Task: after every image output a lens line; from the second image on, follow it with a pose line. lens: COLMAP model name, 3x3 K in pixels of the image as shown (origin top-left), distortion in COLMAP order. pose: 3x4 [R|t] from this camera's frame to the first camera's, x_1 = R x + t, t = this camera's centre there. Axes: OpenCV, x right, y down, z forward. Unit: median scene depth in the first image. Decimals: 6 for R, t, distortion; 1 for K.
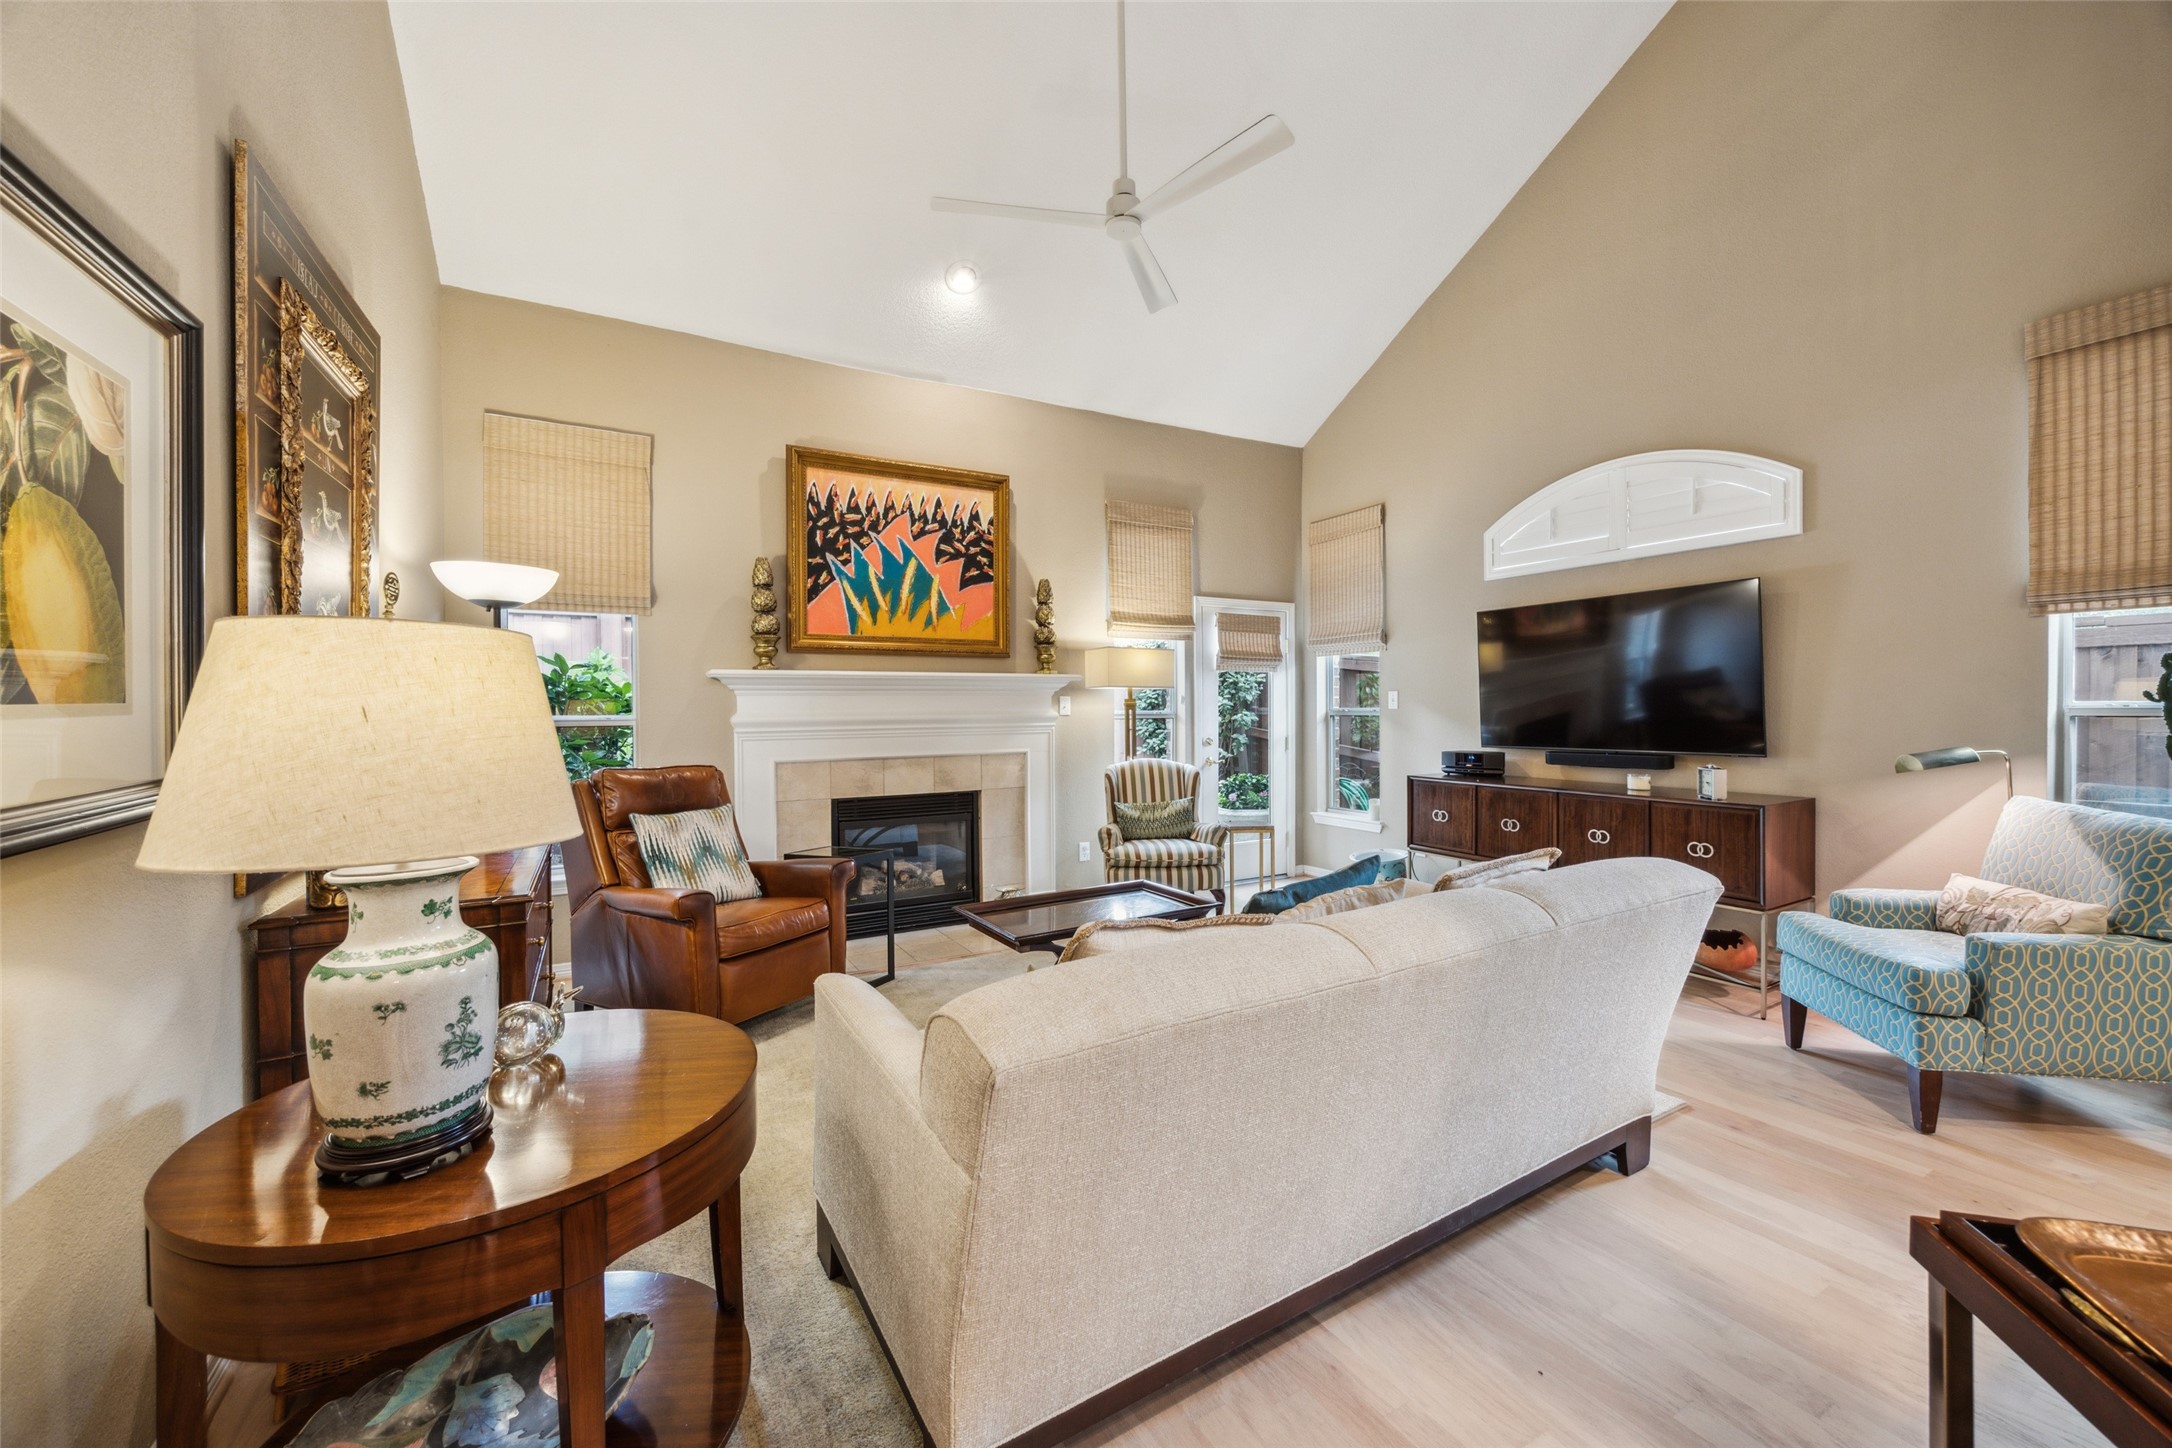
lens RADIAL K [[838.2, 0, 1078.5], [0, 838.2, 709.6], [0, 0, 1]] dist [-0.001271, -0.000128]
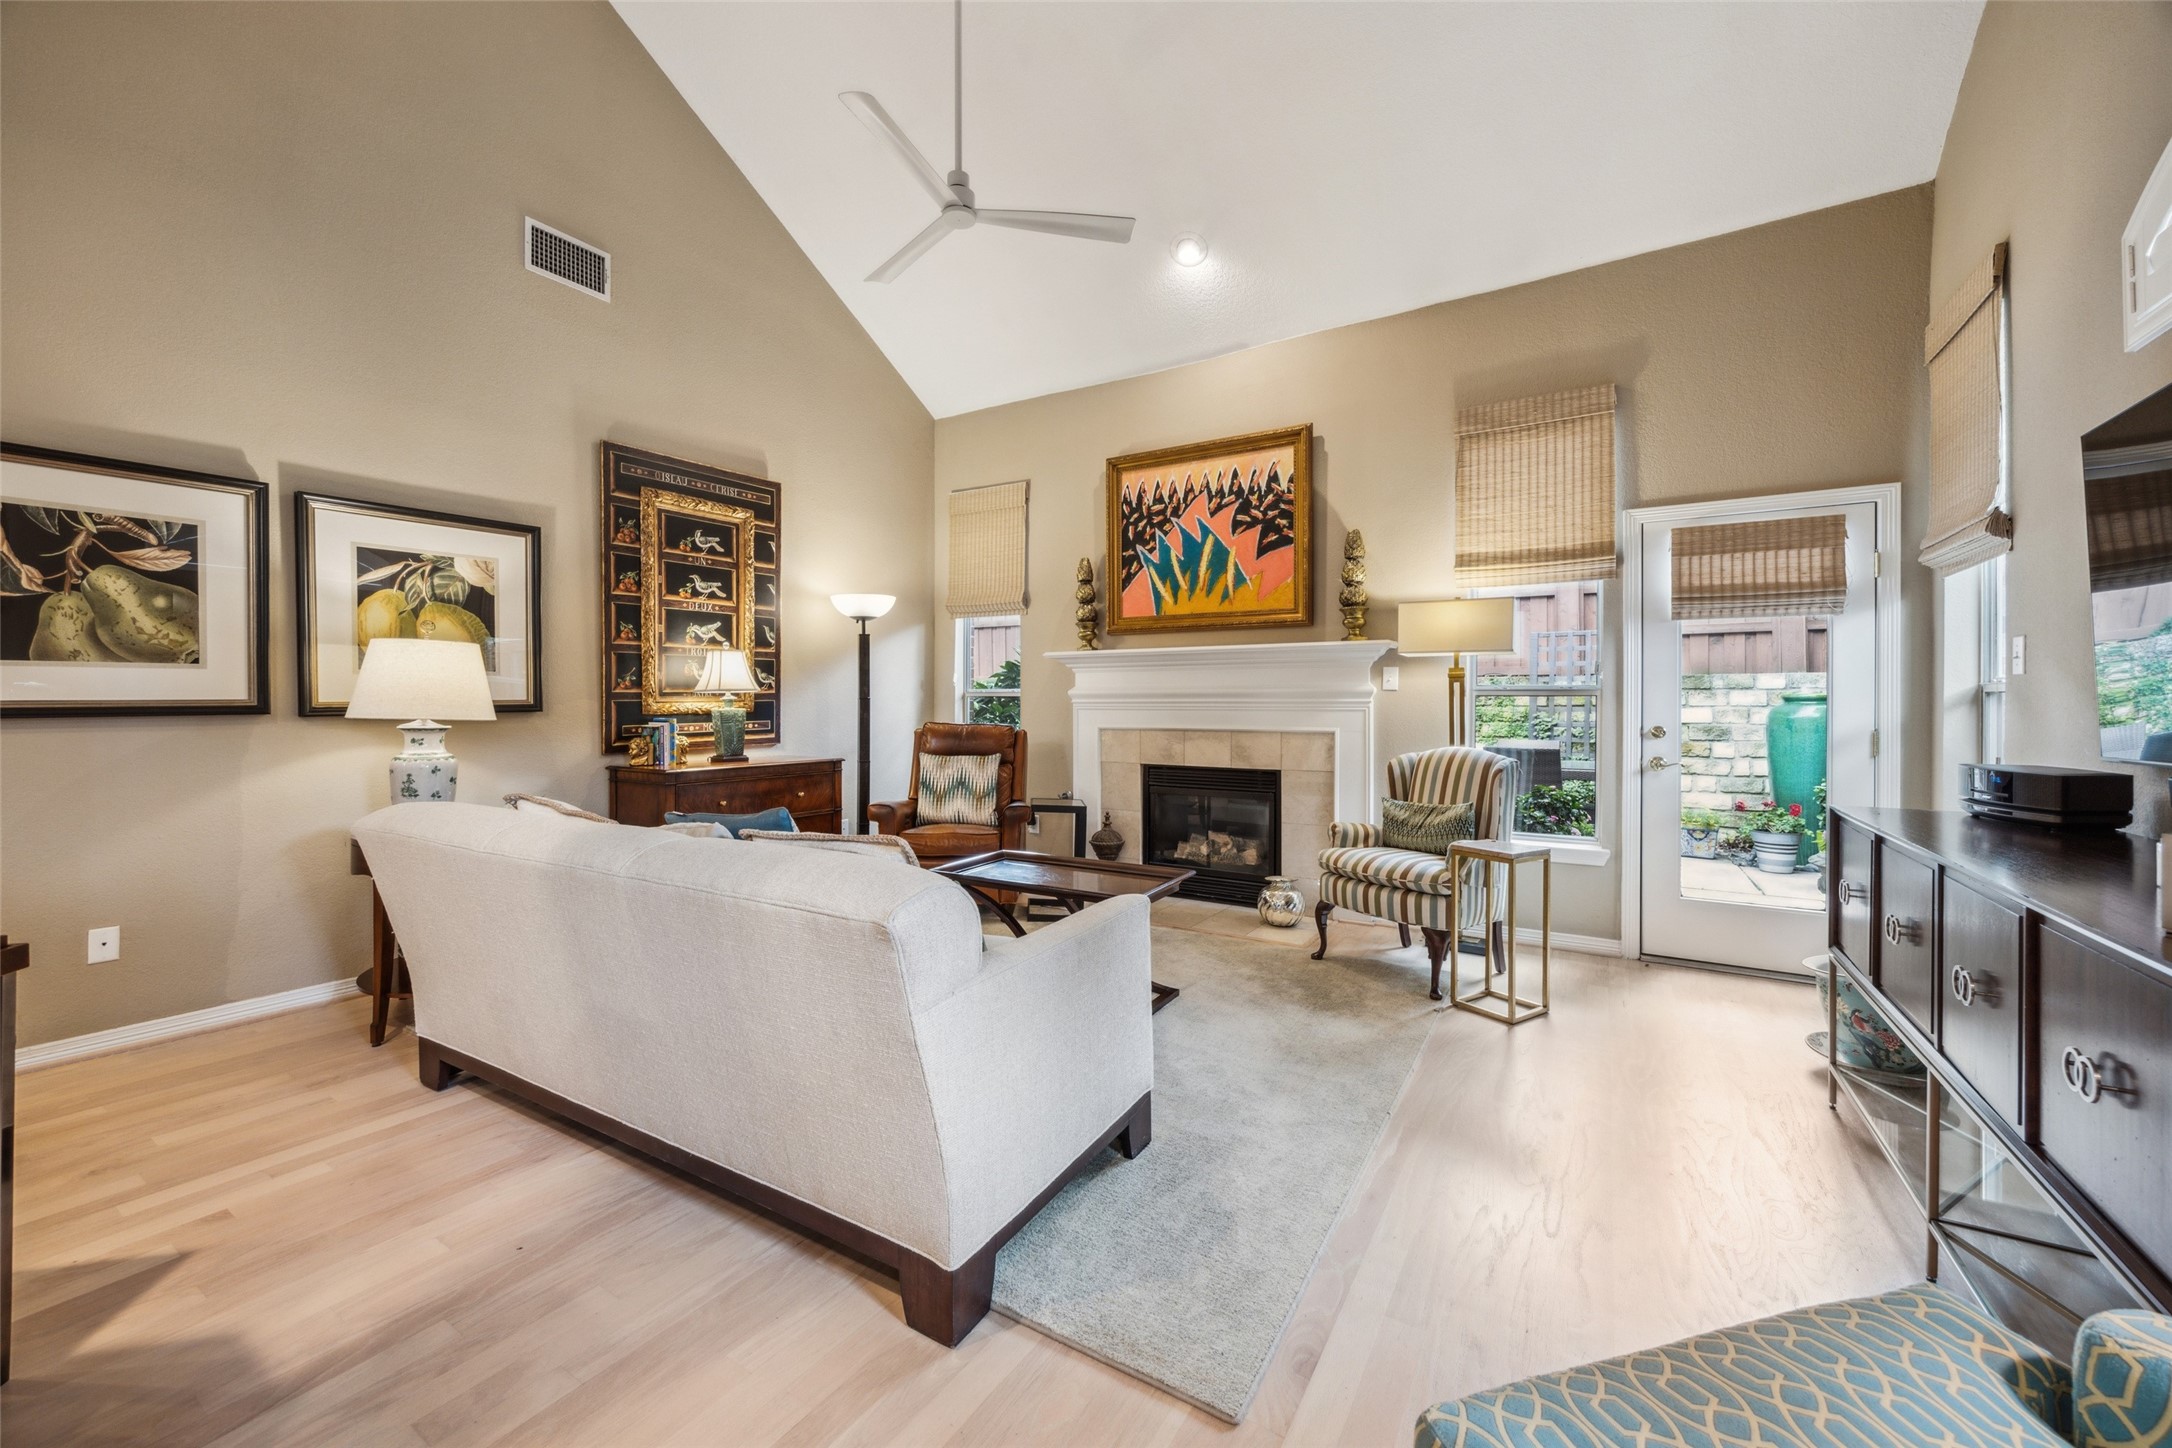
lens RADIAL K [[838.2, 0, 1078.5], [0, 838.2, 709.6], [0, 0, 1]] dist [-0.001271, -0.000128]
pose [[0.483409, 0.015926, -0.875250, 0.615523], [-0.005450, 0.999870, 0.015183, 0.016827], [0.875378, -0.002570, 0.483433, 0.365300]]
